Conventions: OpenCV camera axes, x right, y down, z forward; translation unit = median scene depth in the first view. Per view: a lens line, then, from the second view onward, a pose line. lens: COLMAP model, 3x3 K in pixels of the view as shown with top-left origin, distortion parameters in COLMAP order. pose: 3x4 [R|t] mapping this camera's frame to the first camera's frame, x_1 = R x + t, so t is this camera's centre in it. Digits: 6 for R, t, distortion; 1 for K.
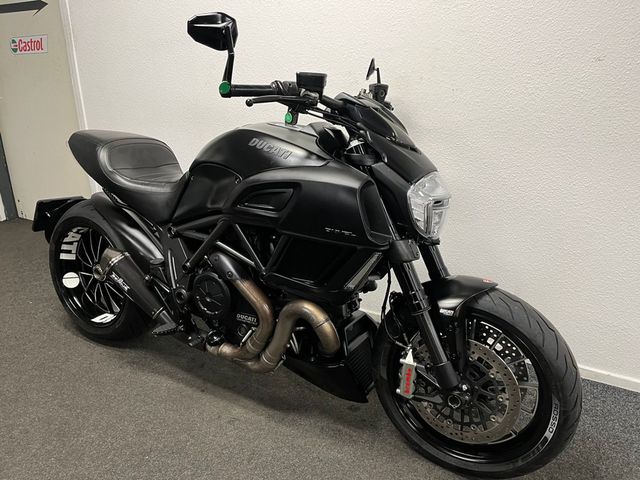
lens RADIAL K [[488.8, 0, 320.0], [0, 488.8, 240.0], [0, 0, 1]] dist [0.053196, -0.003195]
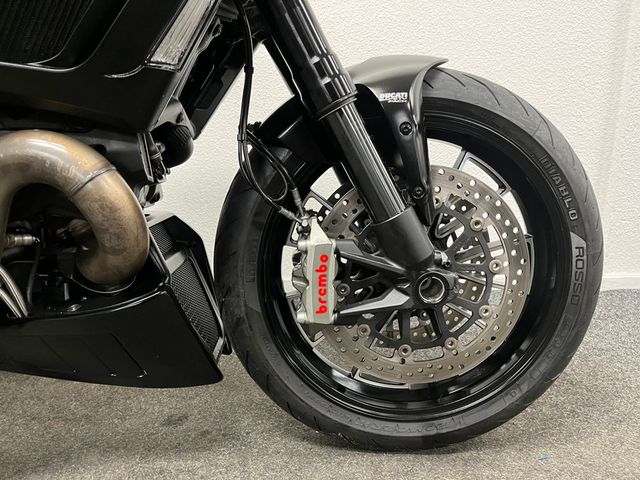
lens RADIAL K [[488.8, 0, 320.0], [0, 488.8, 240.0], [0, 0, 1]] dist [0.053196, -0.003195]
pose [[0.840439, -0.139010, 0.523774, -0.047601], [0.180912, 0.983060, -0.029383, 0.228248], [-0.510817, 0.119452, 0.851350, 0.538789]]
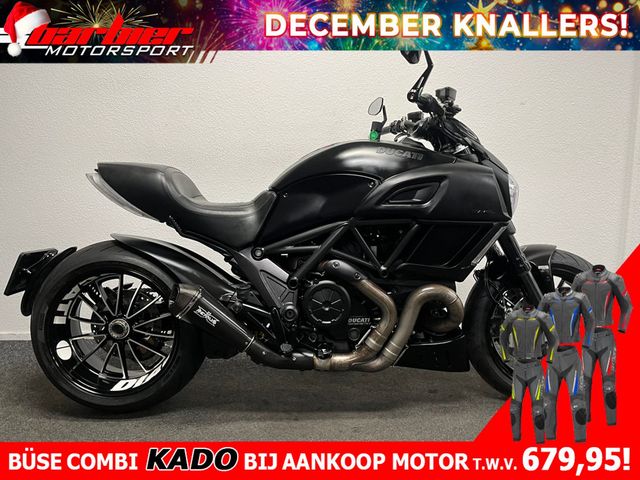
lens RADIAL K [[488.8, 0, 320.0], [0, 488.8, 240.0], [0, 0, 1]] dist [0.053196, -0.003195]
pose [[0.854777, -0.091913, 0.510792, -0.759909], [0.173539, 0.978161, -0.114393, 0.098845], [-0.489123, 0.186423, 0.852059, 0.121247]]
